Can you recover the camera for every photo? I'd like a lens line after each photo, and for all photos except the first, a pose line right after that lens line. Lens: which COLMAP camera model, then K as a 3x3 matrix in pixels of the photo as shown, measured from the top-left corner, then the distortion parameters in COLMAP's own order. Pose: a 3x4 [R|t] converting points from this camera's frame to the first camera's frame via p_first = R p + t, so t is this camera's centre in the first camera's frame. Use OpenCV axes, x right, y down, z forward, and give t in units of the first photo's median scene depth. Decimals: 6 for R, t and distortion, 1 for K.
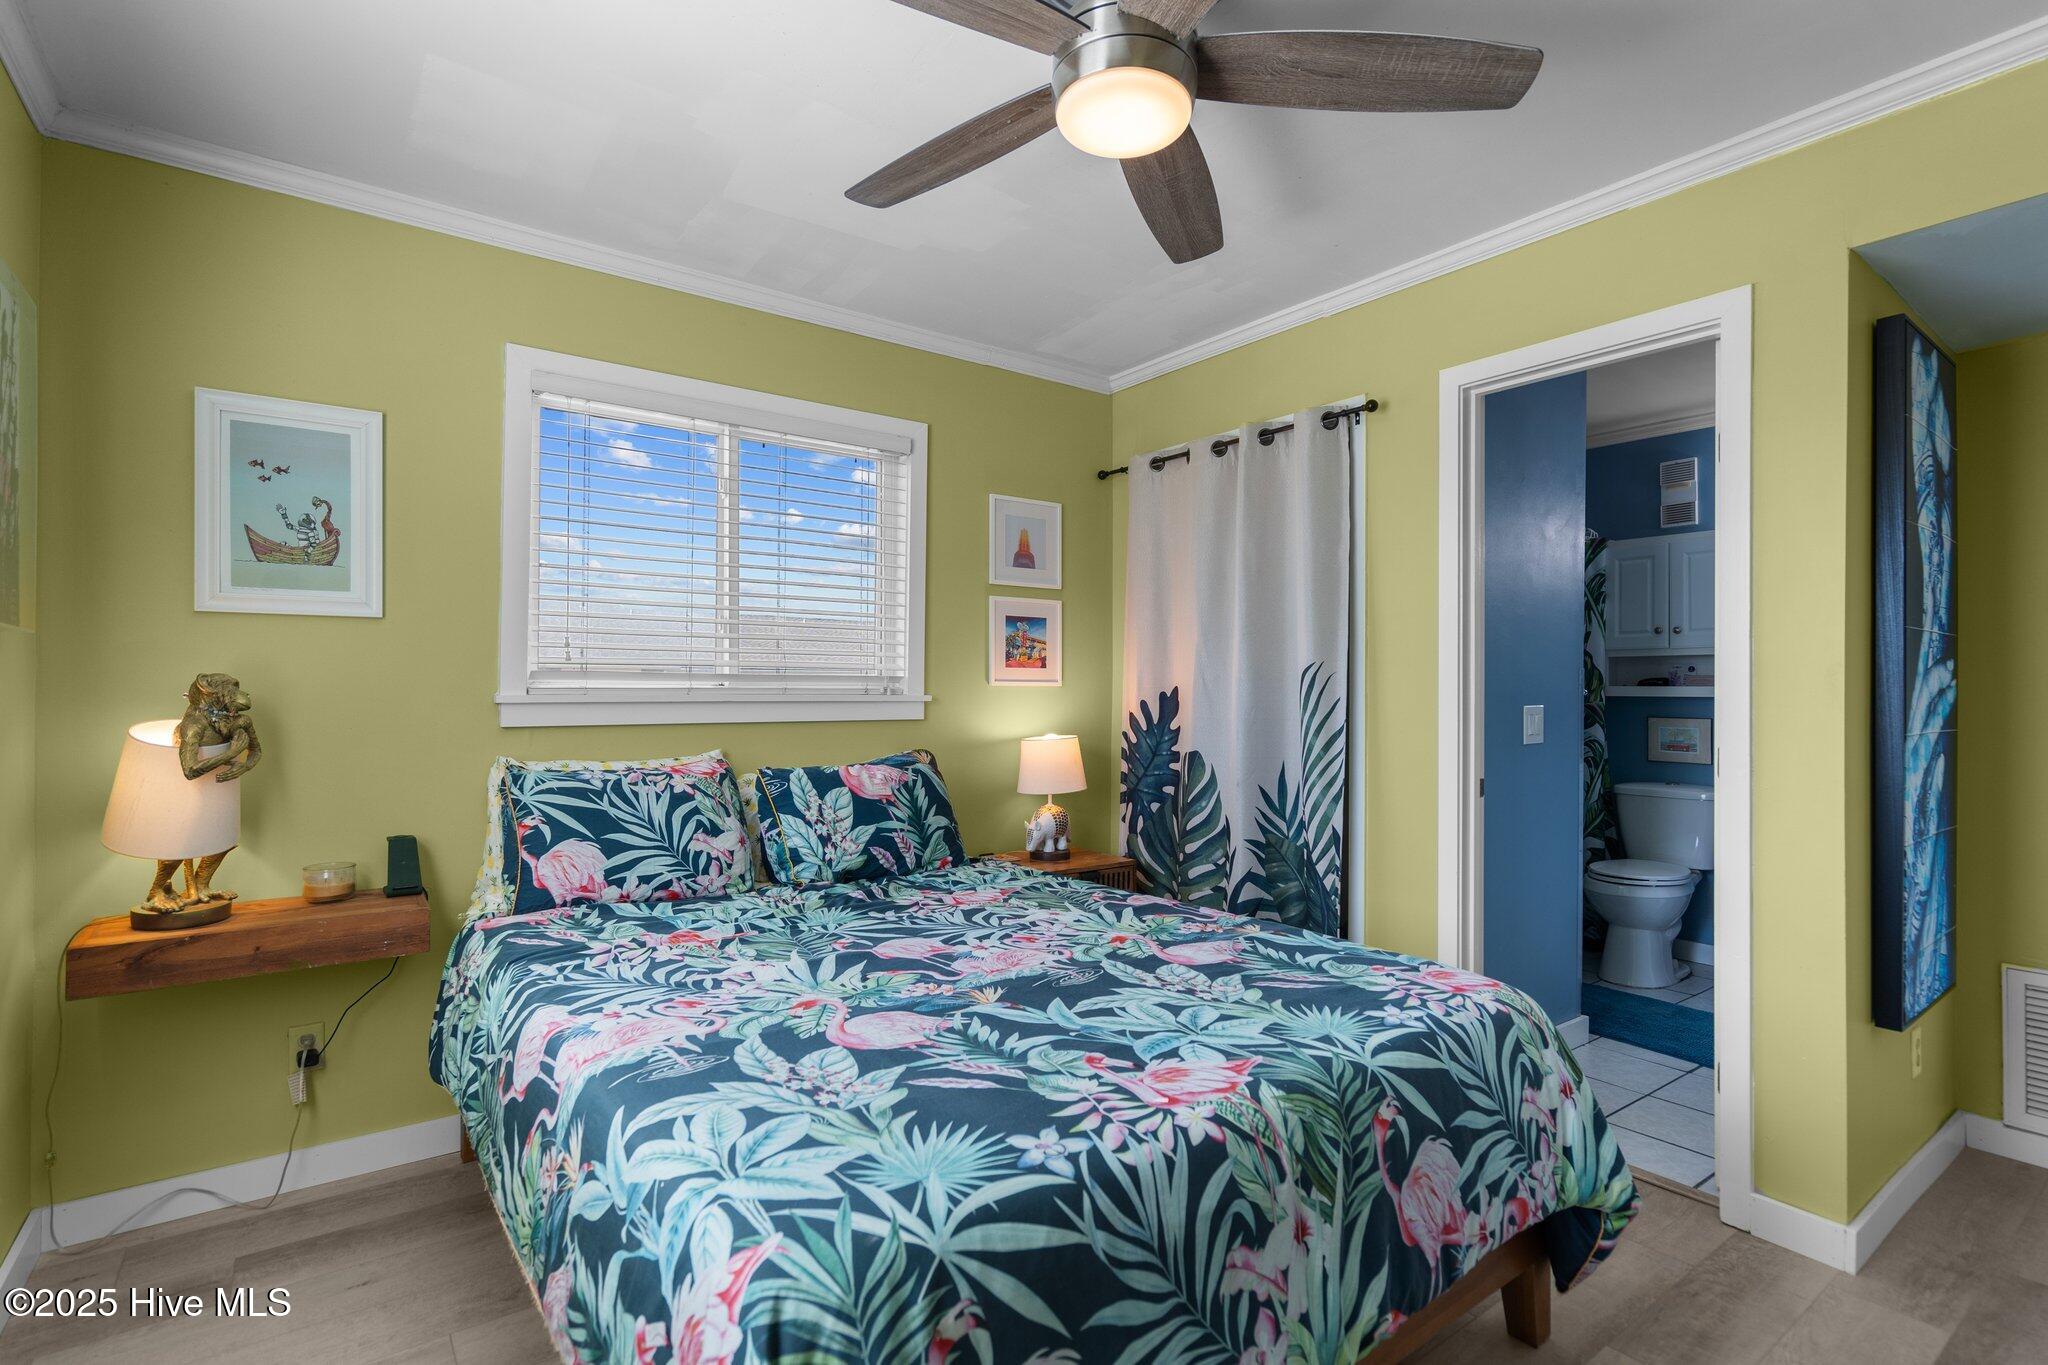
lens RADIAL K [[985.2, 0, 1015.5], [0, 985.2, 690.7], [0, 0, 1]] dist [-0.002377, 0.000216]
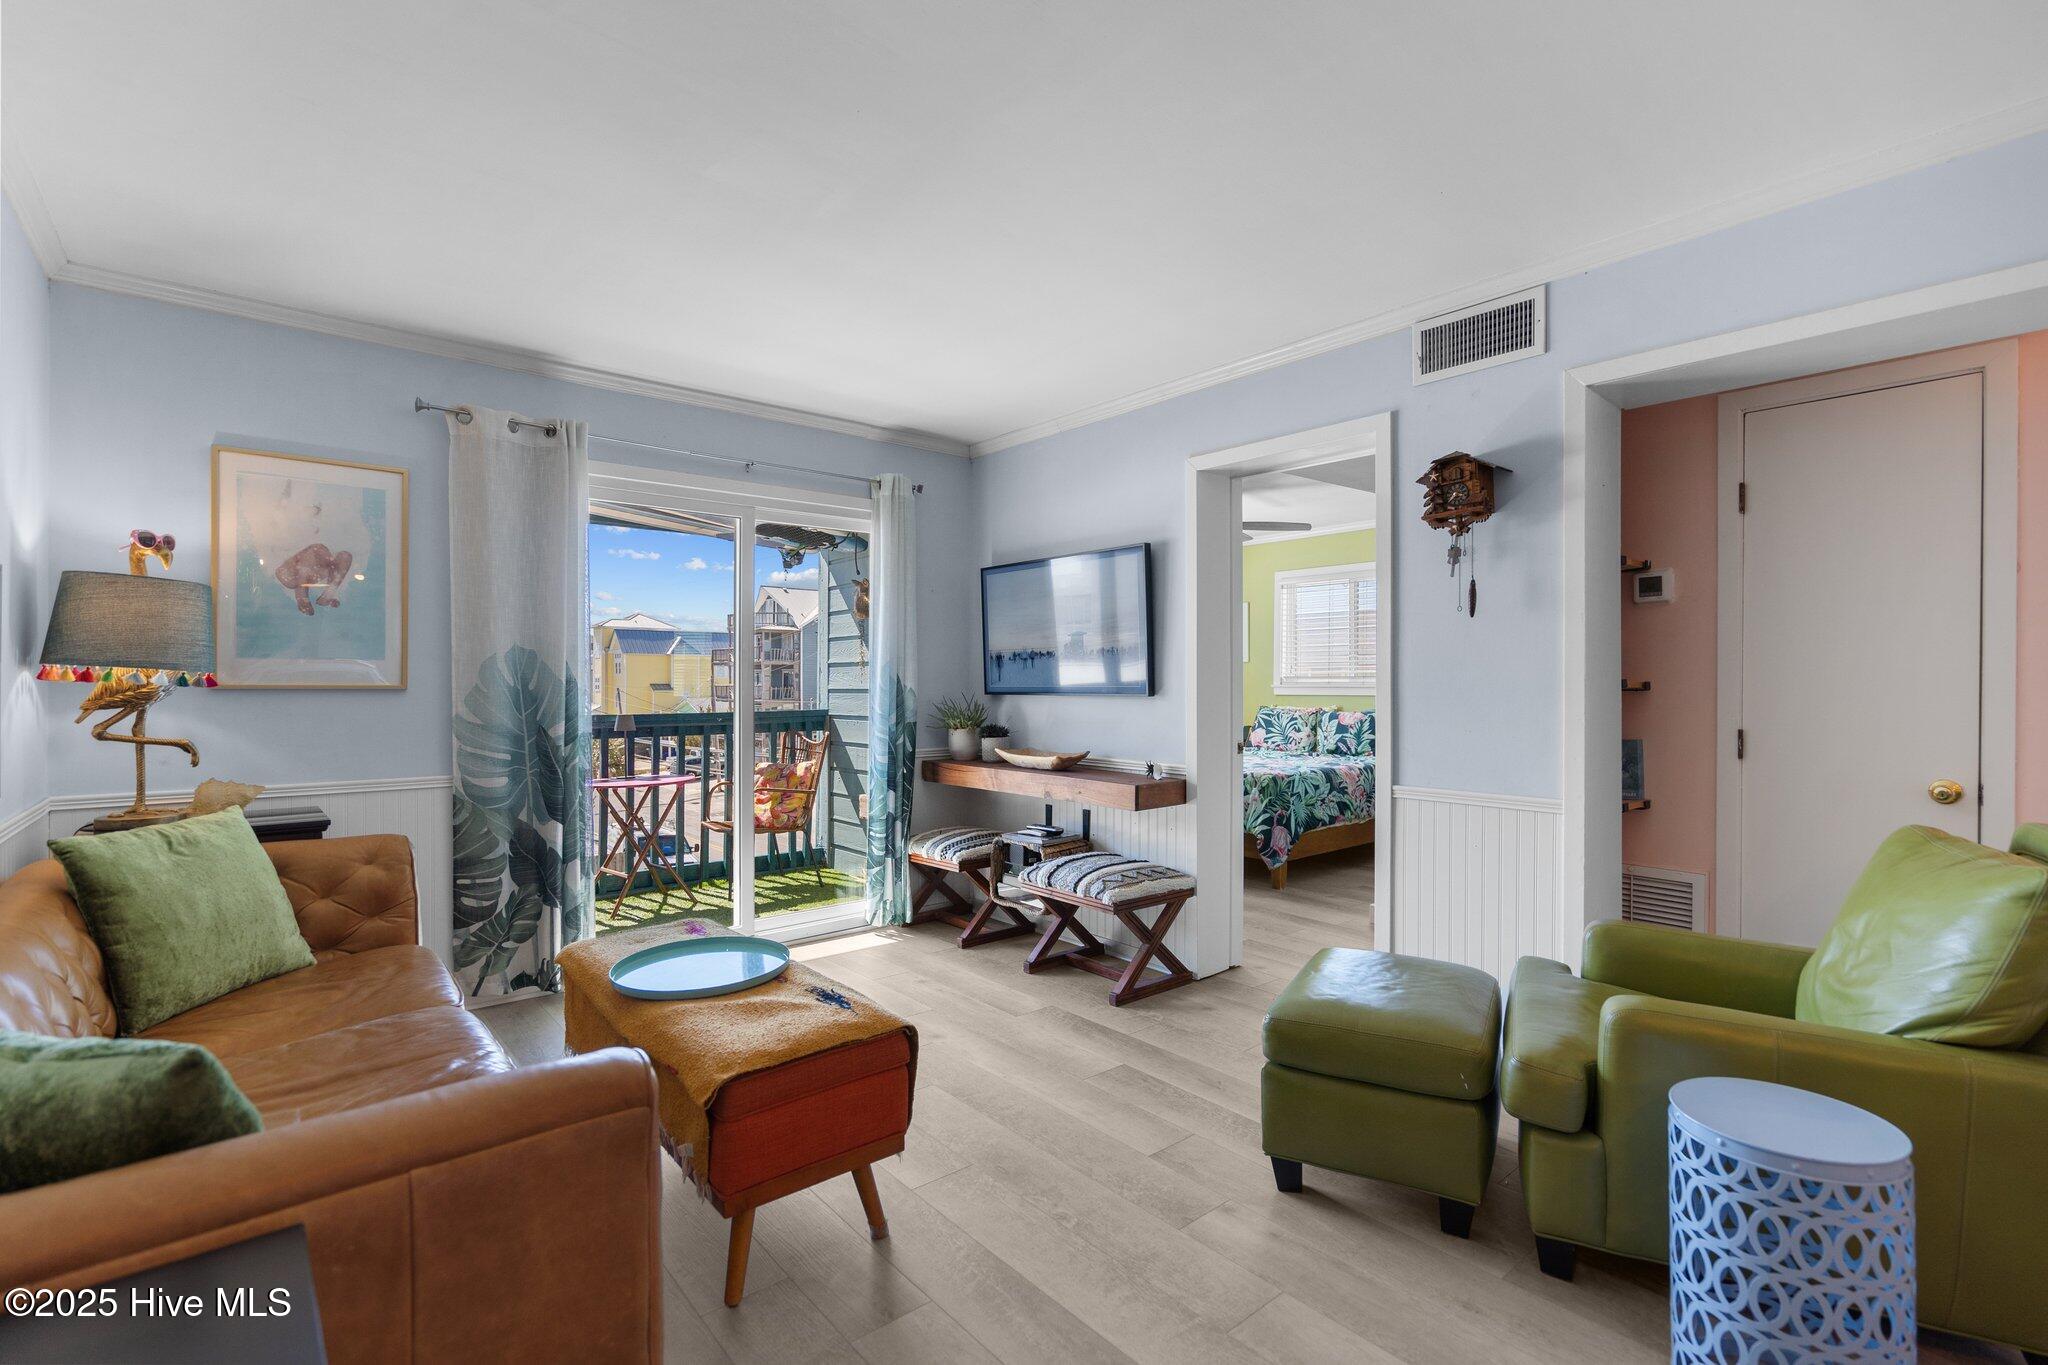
lens RADIAL K [[926.8, 0, 1020.9], [0, 926.8, 689.3], [0, 0, 1]] dist [-0.003237, 0.000703]
pose [[0.055046, 0.002210, -0.998481, 2.467340], [-0.000460, 0.999998, 0.002188, 0.014105], [0.998484, 0.000339, 0.055047, 0.026578]]
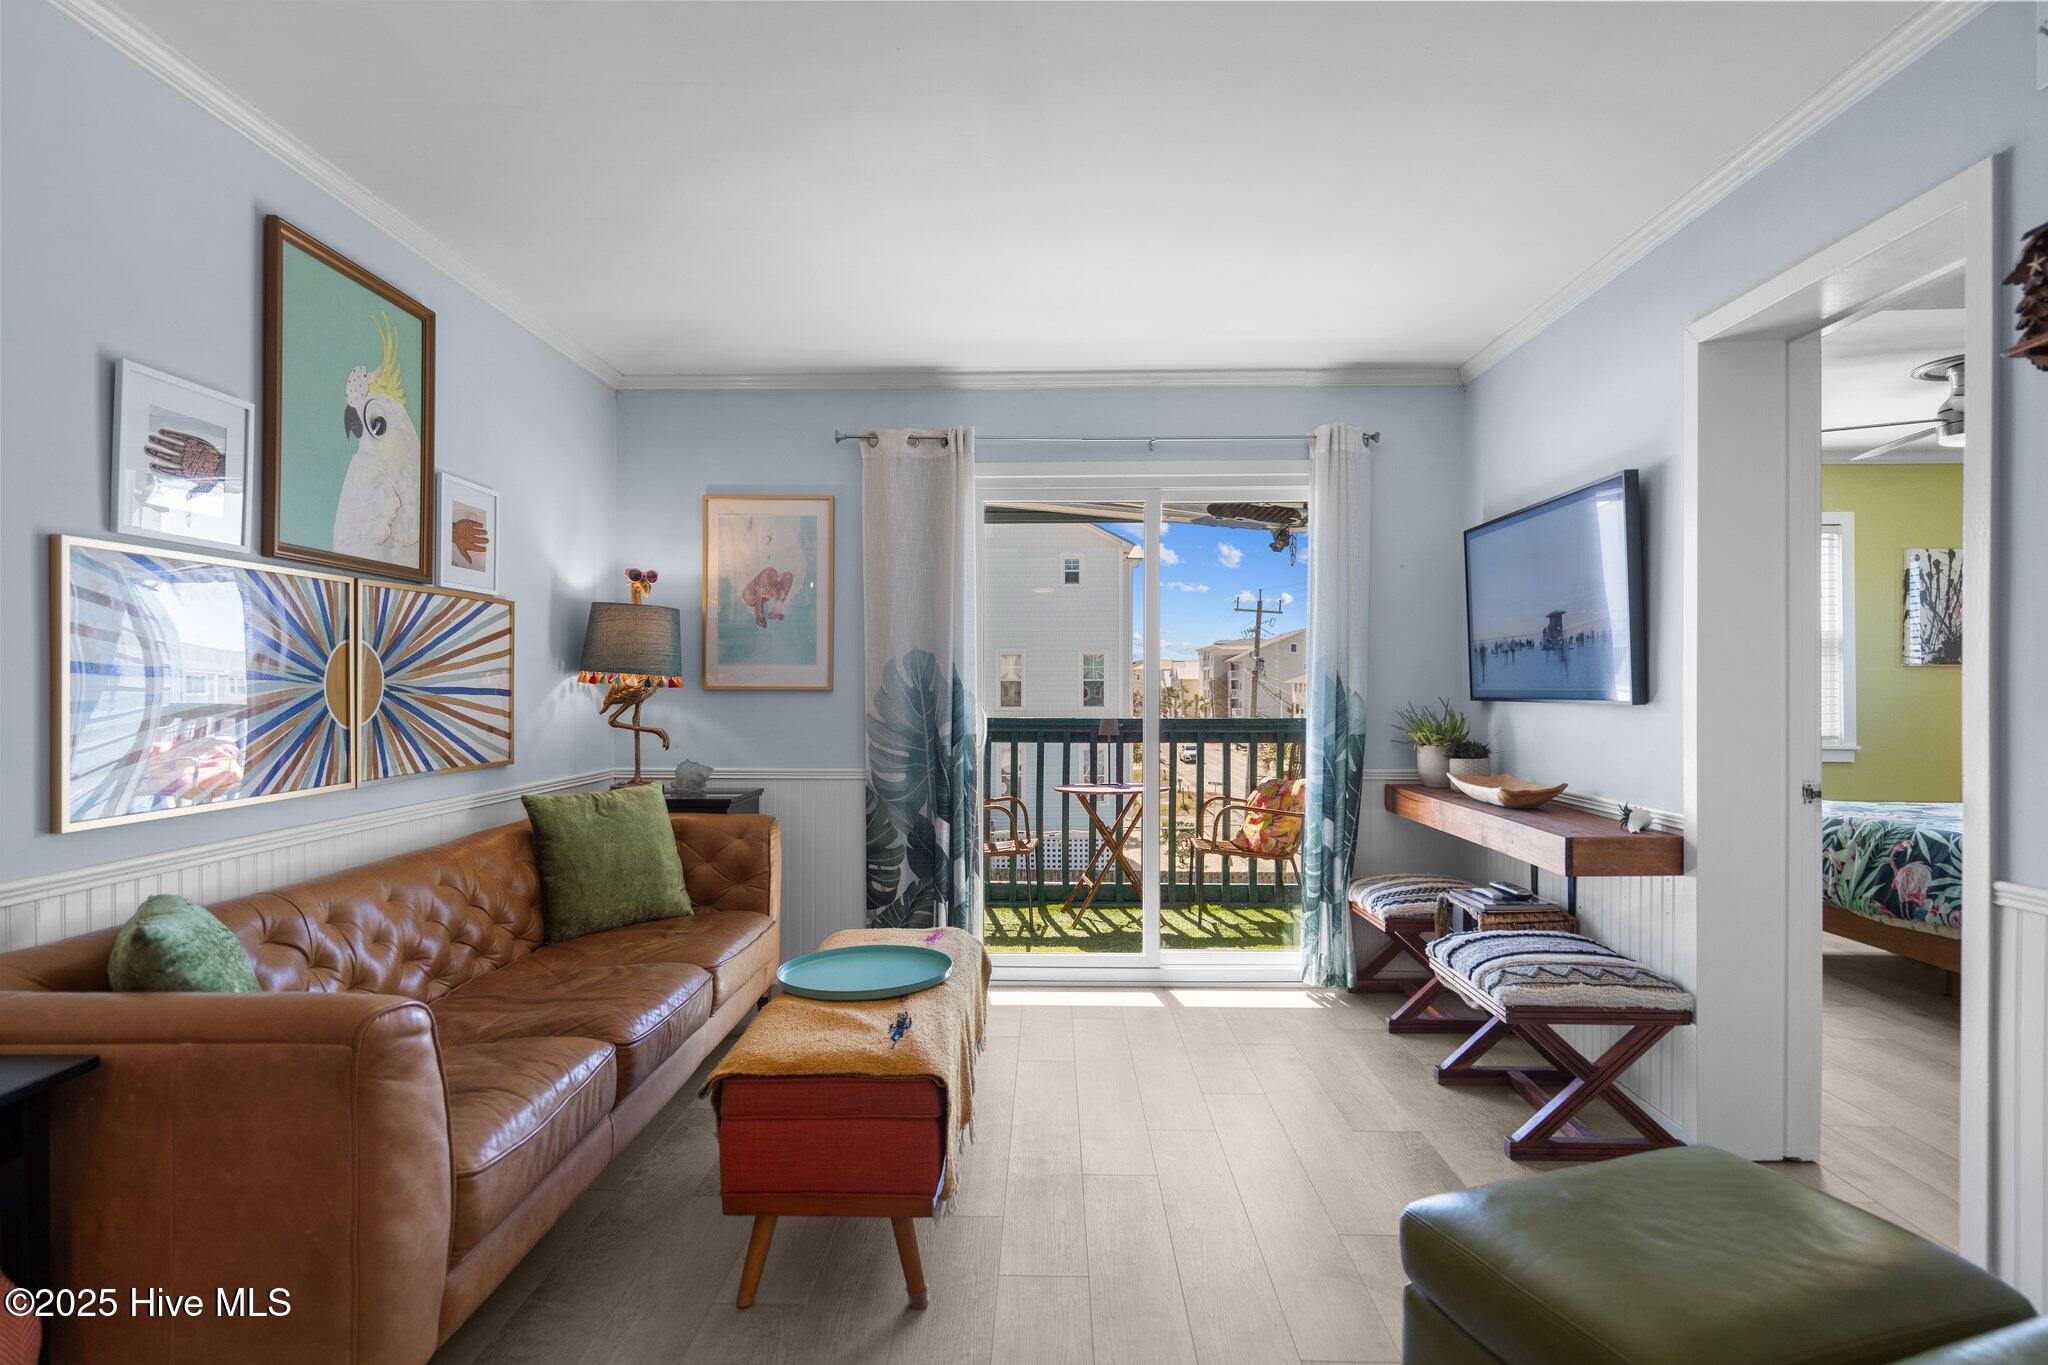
lens RADIAL K [[1057.1, 0, 1021.4], [0, 1057.1, 689.5], [0, 0, 1]] dist [0.002535, 0.000839]
pose [[-0.619361, -0.003352, -0.785099, 2.254777], [-0.003824, 0.999992, -0.001253, 0.017014], [0.785097, 0.002226, -0.619369, 0.504356]]
